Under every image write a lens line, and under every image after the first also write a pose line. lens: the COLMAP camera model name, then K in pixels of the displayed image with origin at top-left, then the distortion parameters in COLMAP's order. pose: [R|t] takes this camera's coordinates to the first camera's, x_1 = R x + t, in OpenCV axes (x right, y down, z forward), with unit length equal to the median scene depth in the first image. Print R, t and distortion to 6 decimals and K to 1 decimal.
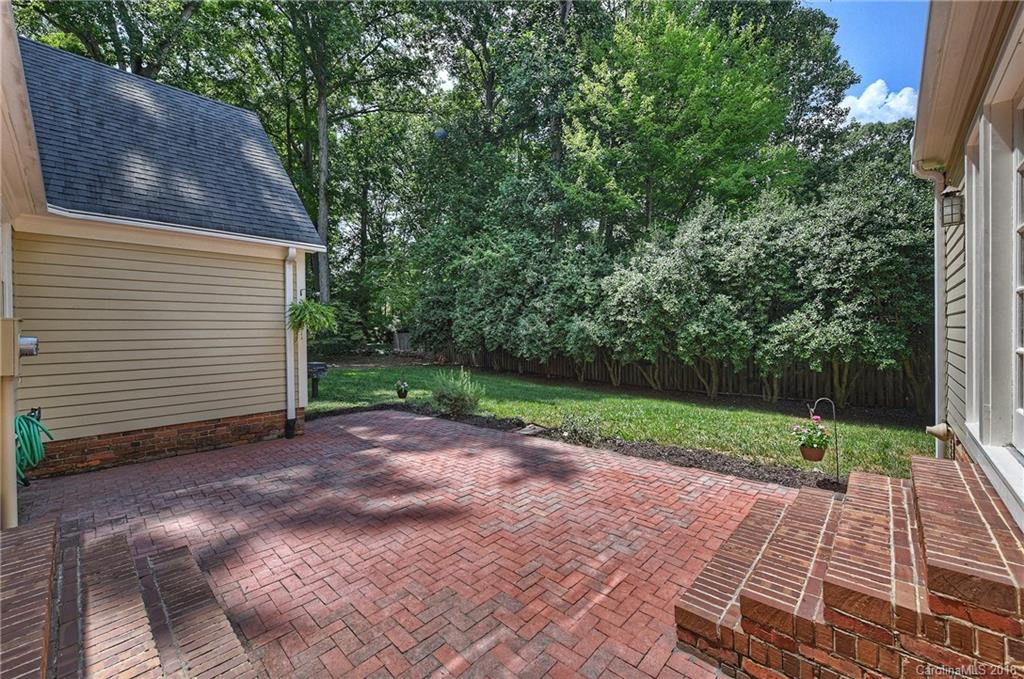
lens RADIAL K [[406.0, 0, 517.3], [0, 406.0, 334.2], [0, 0, 1]] dist [0.001525, -0.000113]
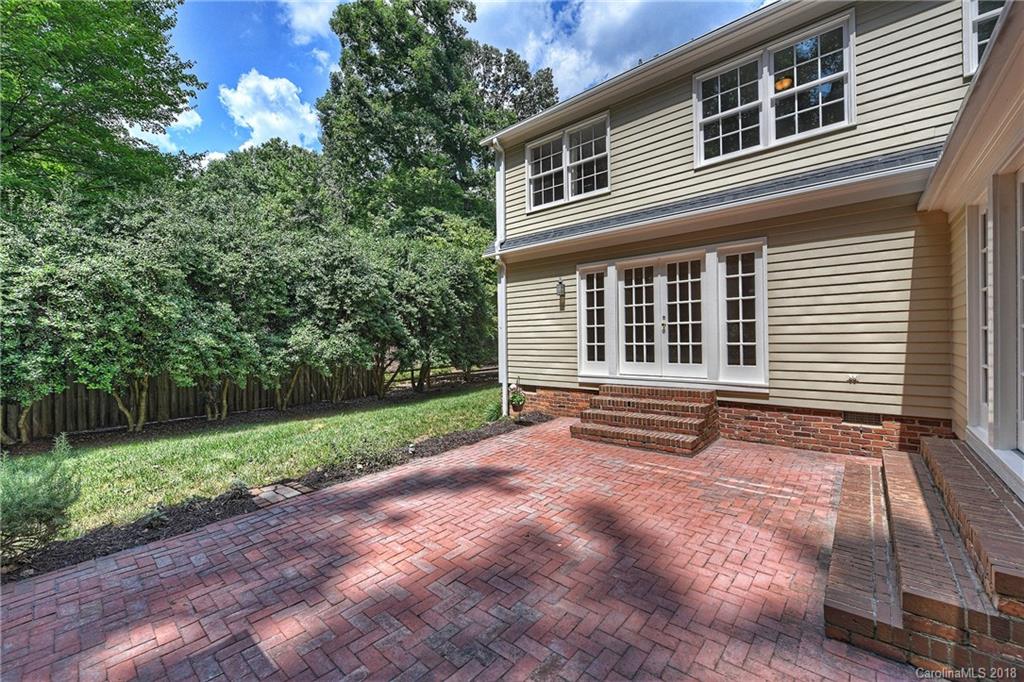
lens RADIAL K [[403.8, 0, 513.8], [0, 403.8, 338.4], [0, 0, 1]] dist [0.000960, -0.000959]
pose [[-0.028515, 0.013087, 0.999508, -0.892243], [0.020841, 0.999705, -0.012495, 0.010099], [-0.999376, 0.020474, -0.028779, 0.911679]]
